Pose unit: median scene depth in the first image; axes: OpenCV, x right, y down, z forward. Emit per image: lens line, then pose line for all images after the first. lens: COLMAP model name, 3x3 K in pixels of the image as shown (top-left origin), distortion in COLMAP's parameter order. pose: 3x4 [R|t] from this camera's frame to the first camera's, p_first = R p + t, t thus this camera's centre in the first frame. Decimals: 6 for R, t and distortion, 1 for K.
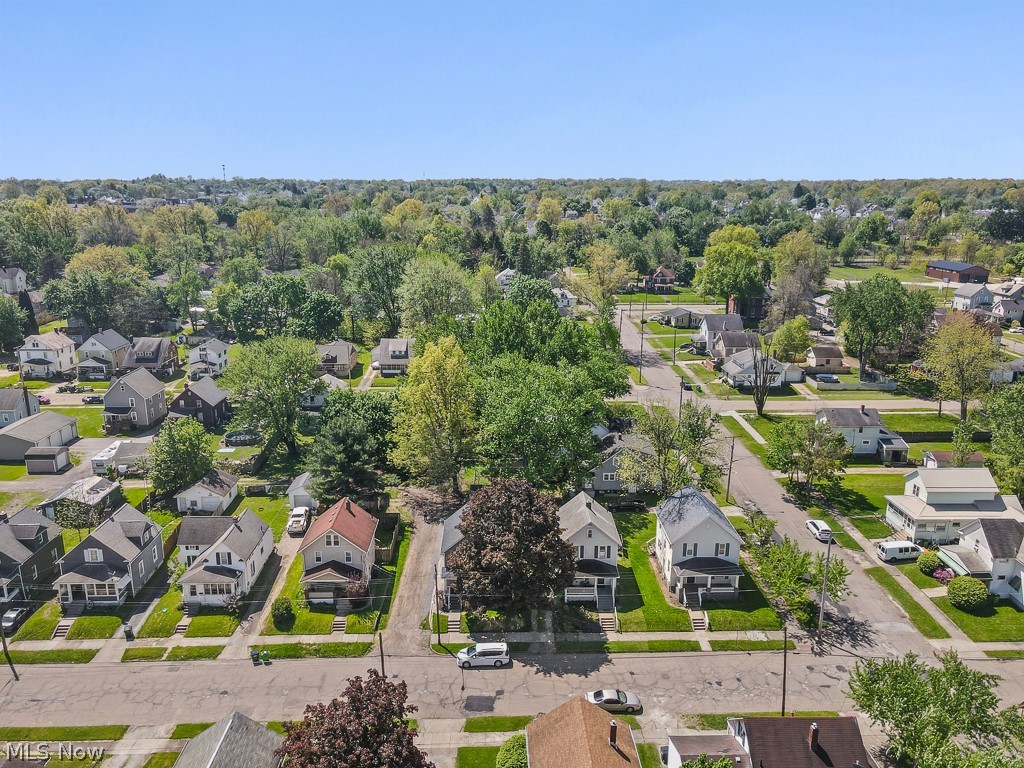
lens RADIAL K [[781.0, 0, 507.1], [0, 781.0, 385.1], [0, 0, 1]] dist [0.021776, 0.004473]
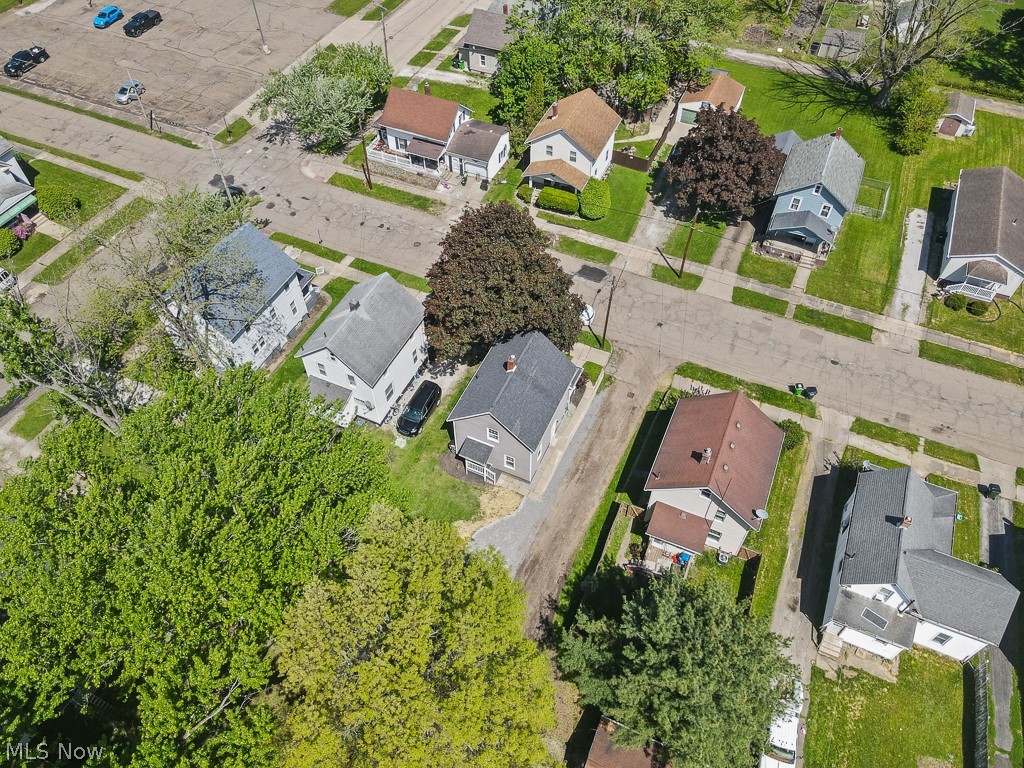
lens RADIAL K [[743.9, 0, 512.0], [0, 743.9, 384.0], [0, 0, 1]] dist [0.015738, 0.002758]
pose [[-0.906933, -0.328319, 0.263966, -0.211670], [0.104457, 0.431764, 0.895918, -0.380921], [-0.408118, 0.840111, -0.357286, 1.266844]]
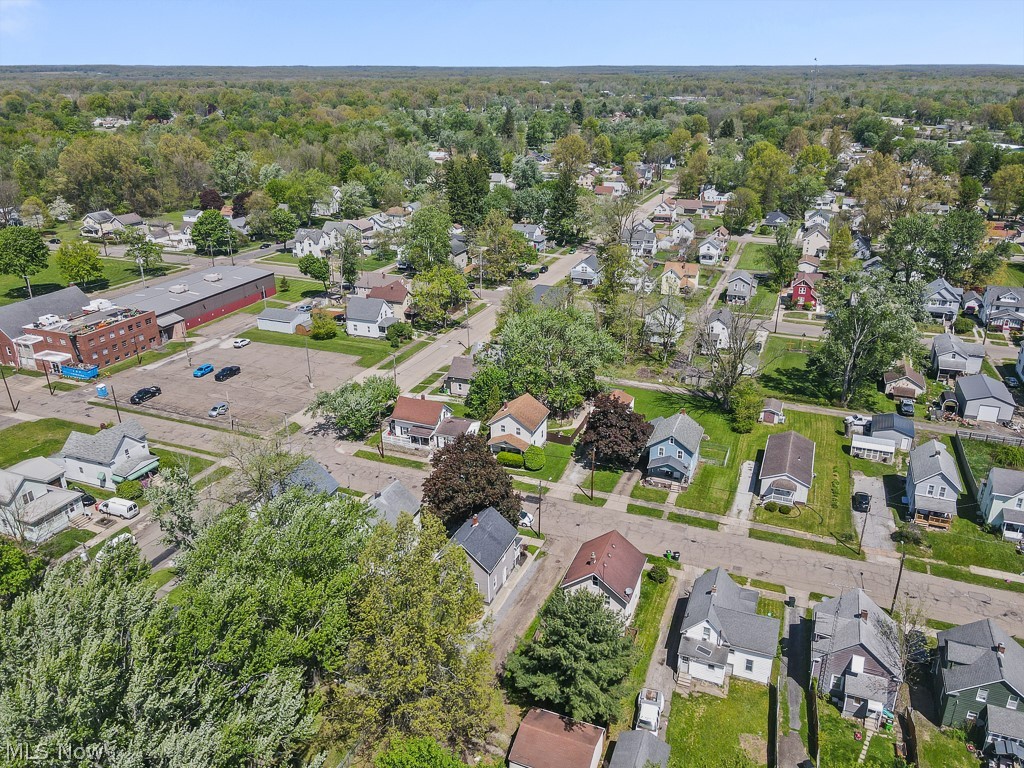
lens RADIAL K [[750.3, 0, 523.9], [0, 750.3, 385.5], [0, 0, 1]] dist [0.000403, 0.007066]
pose [[-0.926598, -0.148488, 0.345497, -0.423889], [0.092242, 0.800930, 0.591610, -0.570063], [-0.364566, 0.580053, -0.728443, 1.637149]]
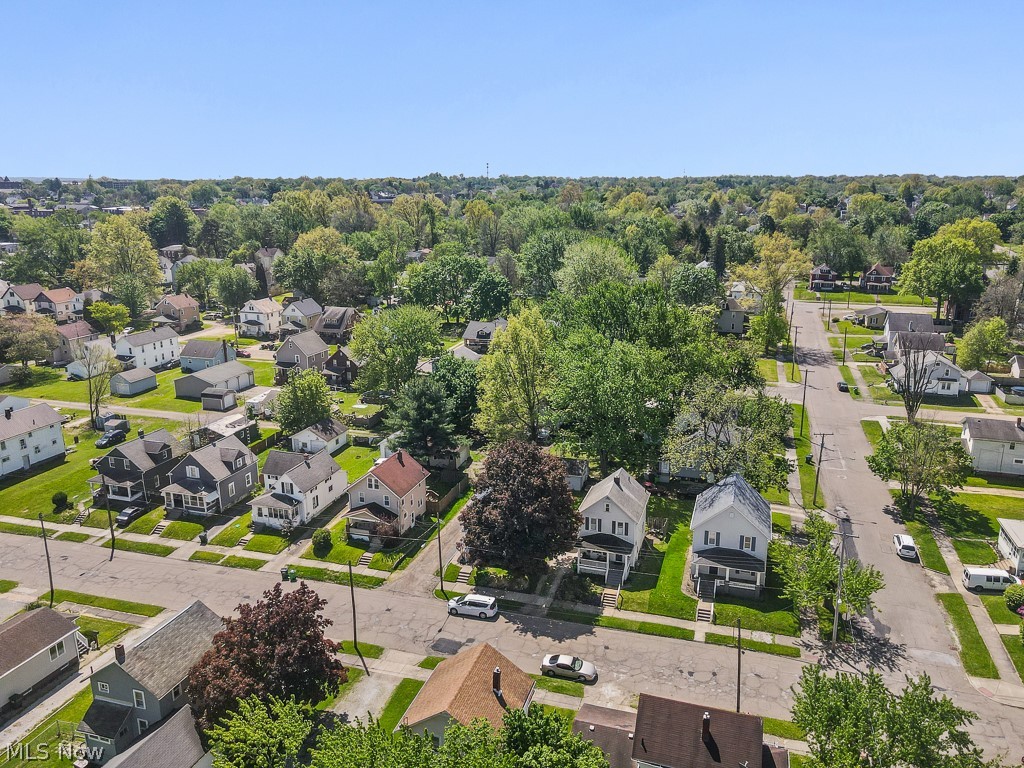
lens RADIAL K [[777.0, 0, 514.4], [0, 777.0, 381.8], [0, 0, 1]] dist [0.004164, 0.035253]
pose [[0.949294, 0.077974, -0.304566, 0.278166], [-0.078347, 0.996865, 0.011015, 0.029959], [0.304470, 0.013405, 0.952428, 0.028751]]
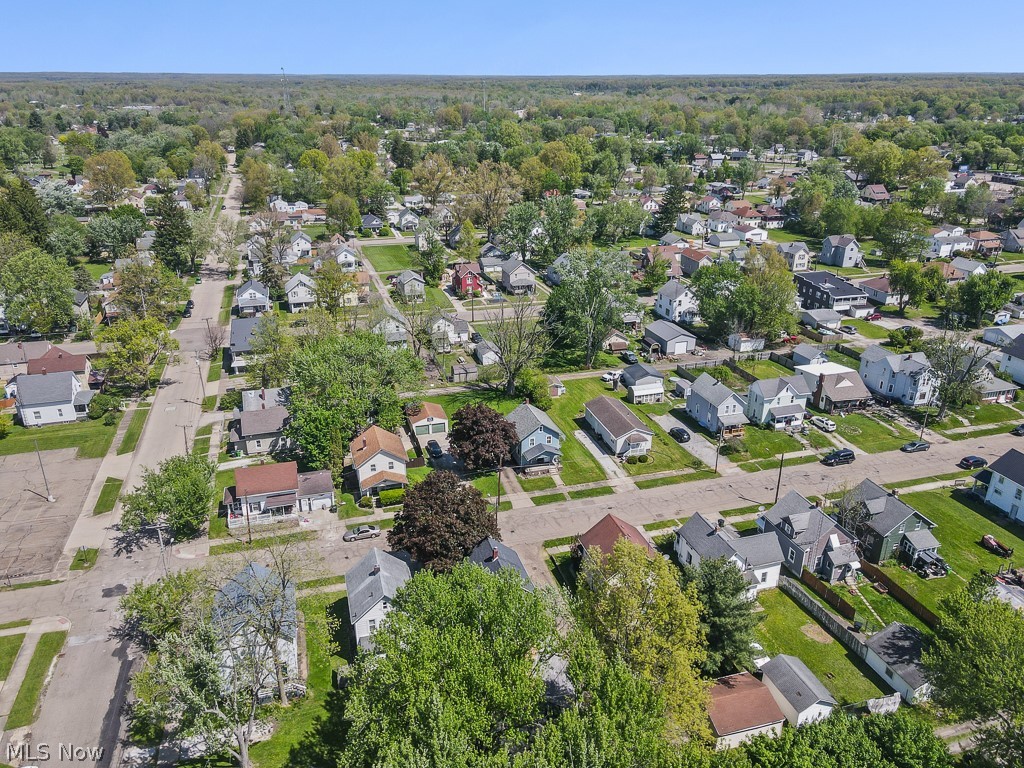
lens RADIAL K [[744.5, 0, 509.8], [0, 744.5, 384.8], [0, 0, 1]] dist [-0.004462, 0.039021]
pose [[-0.962908, 0.100117, -0.250571, 0.156604], [-0.070648, 0.802682, 0.592209, -0.574351], [0.260419, 0.587945, -0.765835, 1.640026]]
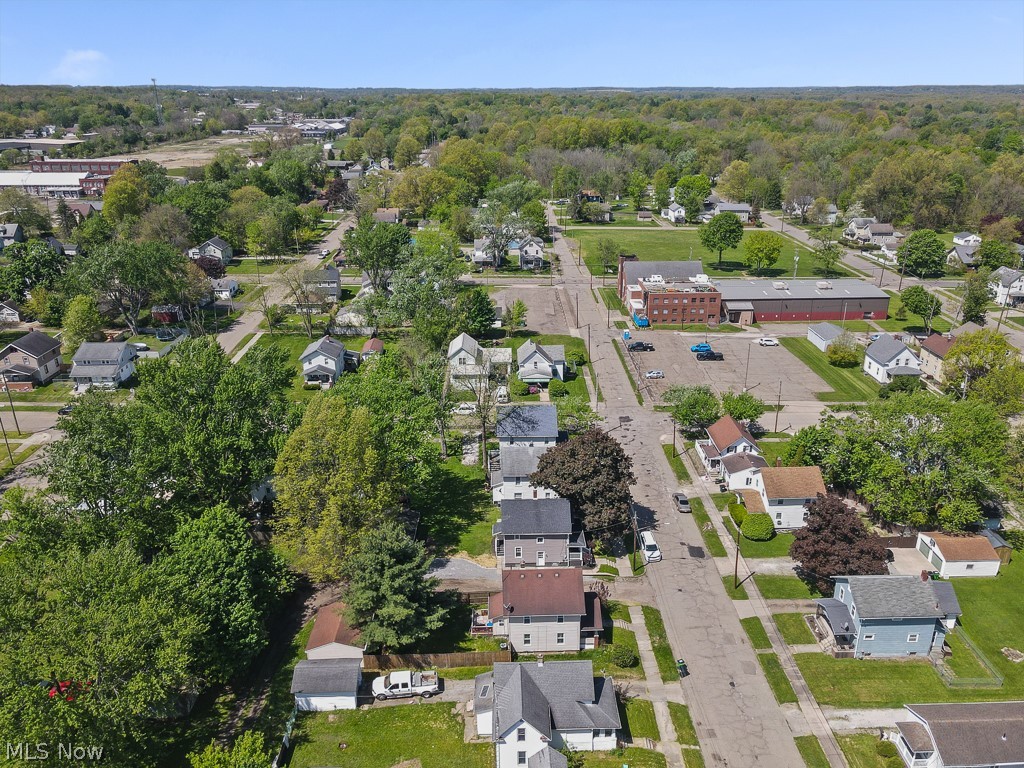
lens RADIAL K [[750.3, 0, 523.9], [0, 750.3, 385.5], [0, 0, 1]] dist [0.000403, 0.007066]
pose [[-0.014131, -0.370810, 0.928601, -0.996825], [0.253239, 0.897088, 0.362080, -0.377058], [-0.967300, 0.240275, 0.081227, 0.922526]]
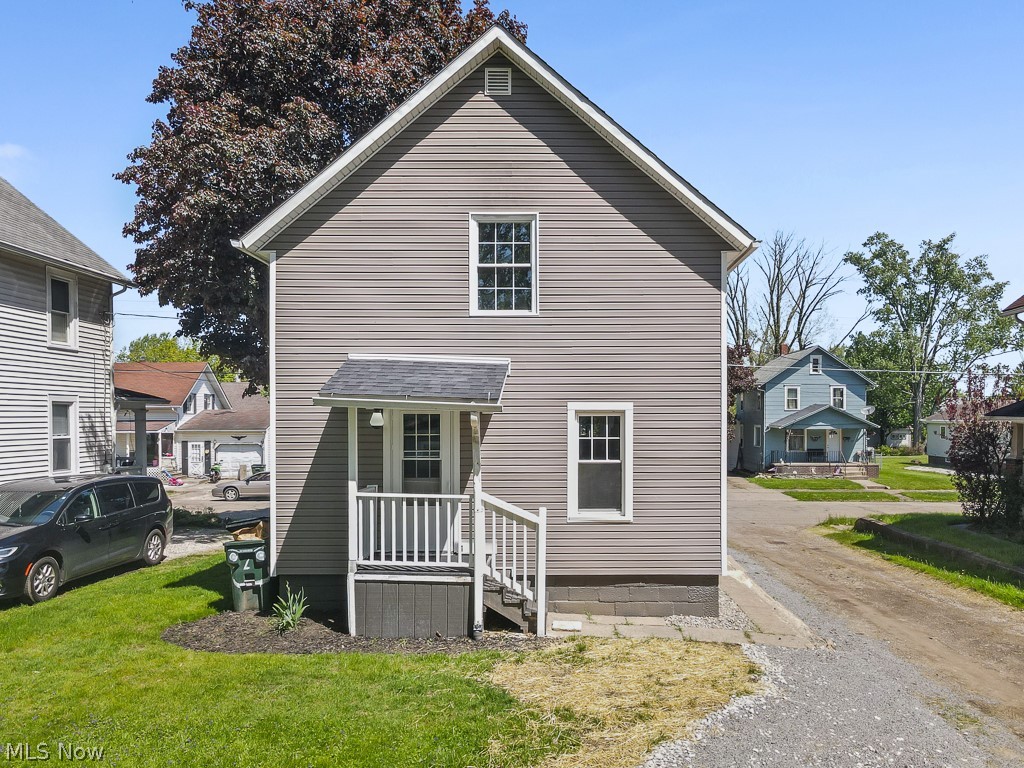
lens RADIAL K [[771.7, 0, 563.5], [0, 771.7, 411.5], [0, 0, 1]] dist [0.012576, 0.006353]
pose [[-0.999846, 0.002529, 0.017375, -0.058766], [0.006683, 0.969906, 0.243386, 0.186364], [-0.016236, 0.243465, -0.969774, 1.211381]]
